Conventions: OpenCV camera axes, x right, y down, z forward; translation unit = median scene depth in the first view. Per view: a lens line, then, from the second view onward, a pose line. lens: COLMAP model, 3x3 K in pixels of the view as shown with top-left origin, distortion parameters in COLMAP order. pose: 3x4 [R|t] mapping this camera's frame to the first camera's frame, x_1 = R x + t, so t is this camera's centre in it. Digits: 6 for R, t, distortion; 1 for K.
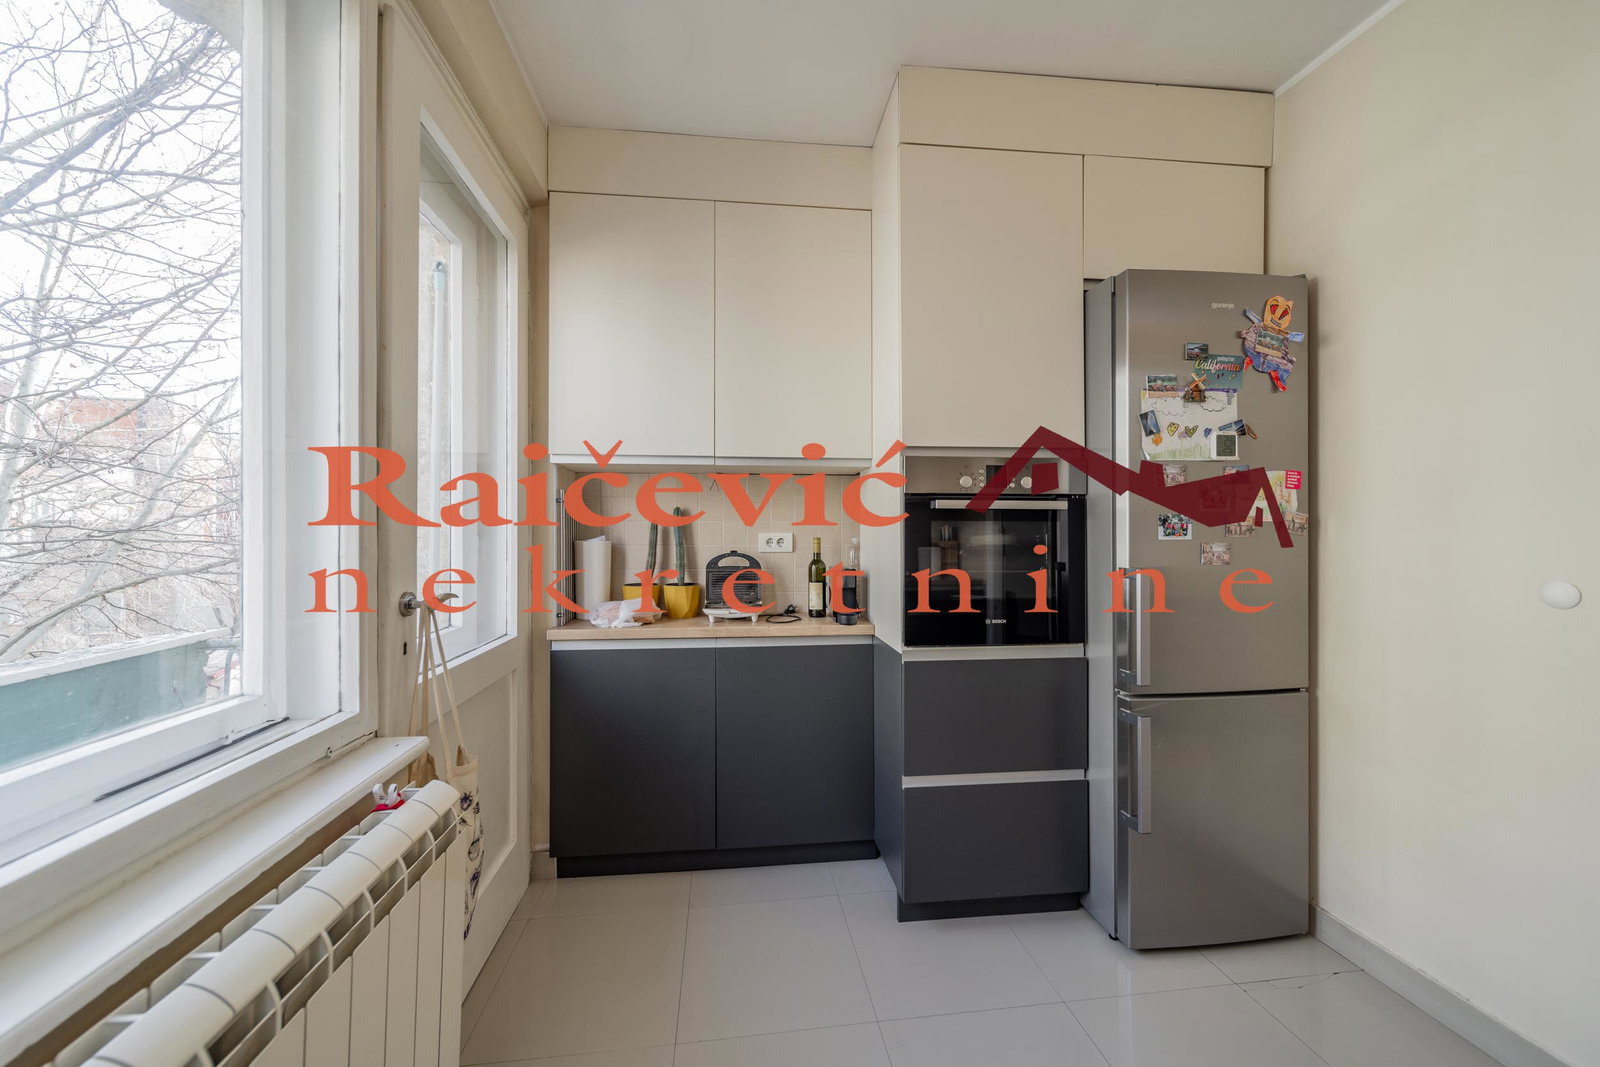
lens RADIAL K [[565.9, 0, 792.3], [0, 565.9, 536.9], [0, 0, 1]] dist [-0.010130, -0.000063]
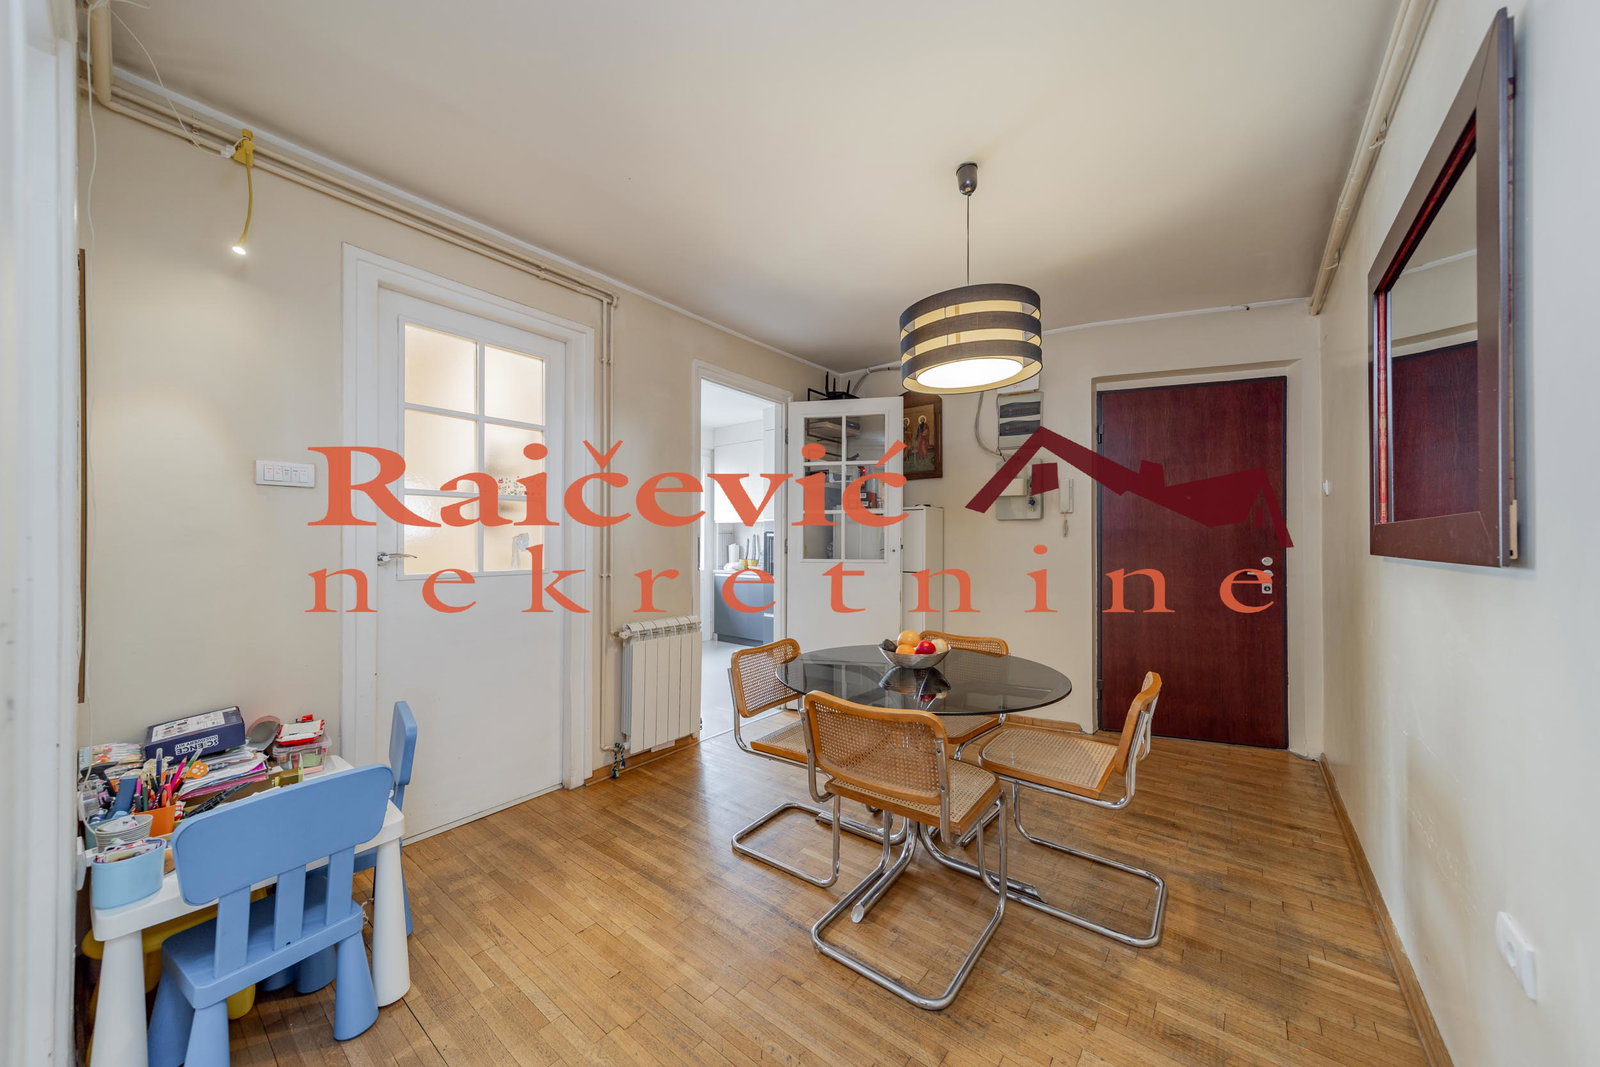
lens RADIAL K [[565.9, 0, 792.3], [0, 565.9, 536.9], [0, 0, 1]] dist [-0.010130, -0.000063]
pose [[0.716896, -0.002260, -0.697177, 2.362938], [-0.003550, 0.999970, -0.006892, -0.020549], [0.697172, 0.007416, 0.716866, -1.198069]]
